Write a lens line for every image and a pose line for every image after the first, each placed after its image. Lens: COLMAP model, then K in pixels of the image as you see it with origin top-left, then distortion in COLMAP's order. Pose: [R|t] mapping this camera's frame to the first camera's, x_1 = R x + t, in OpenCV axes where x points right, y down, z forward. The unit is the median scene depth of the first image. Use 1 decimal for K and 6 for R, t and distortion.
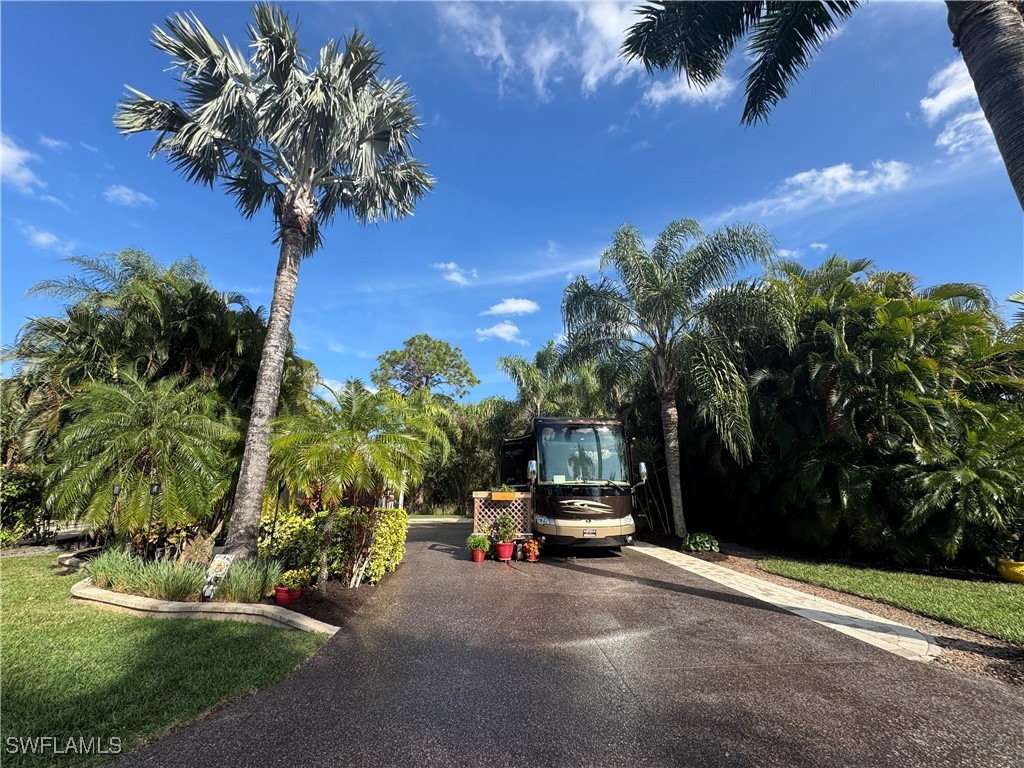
lens RADIAL K [[407.2, 0, 518.6], [0, 407.2, 381.2], [0, 0, 1]] dist [-0.002143, 0.000522]
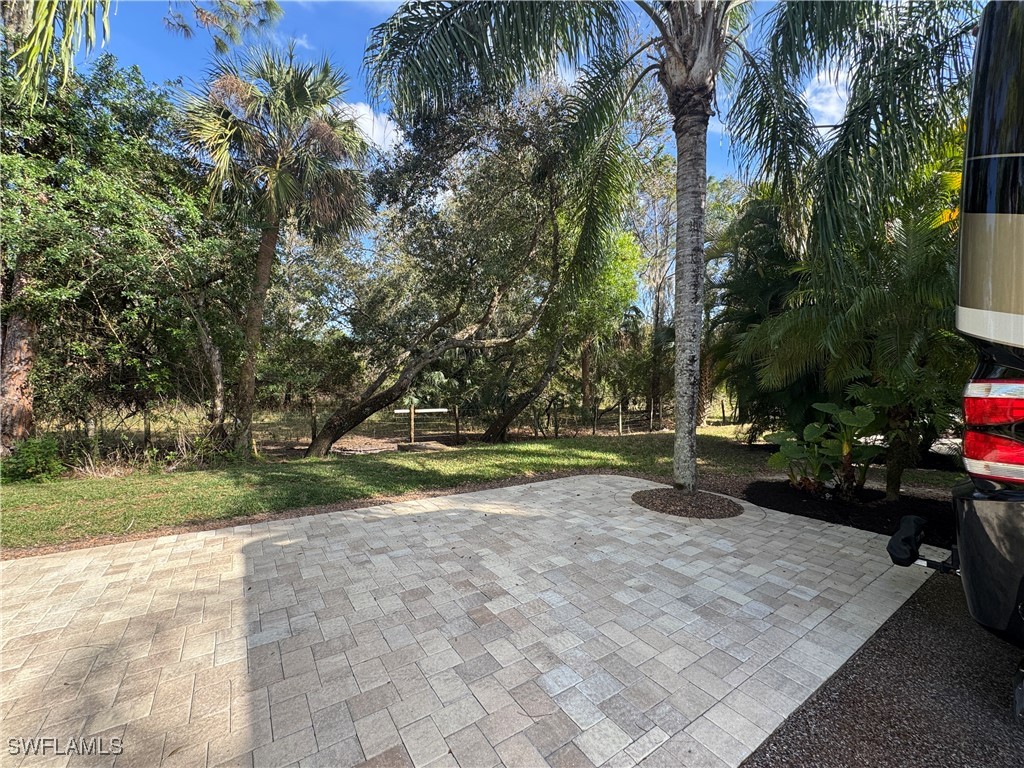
lens RADIAL K [[407.2, 0, 507.6], [0, 407.2, 384.8], [0, 0, 1]] dist [-0.002143, 0.000522]
pose [[0.875609, 0.016317, 0.482745, -0.353935], [-0.147769, 0.960561, 0.235558, 0.601795], [-0.459862, -0.277592, 0.843487, 2.183885]]
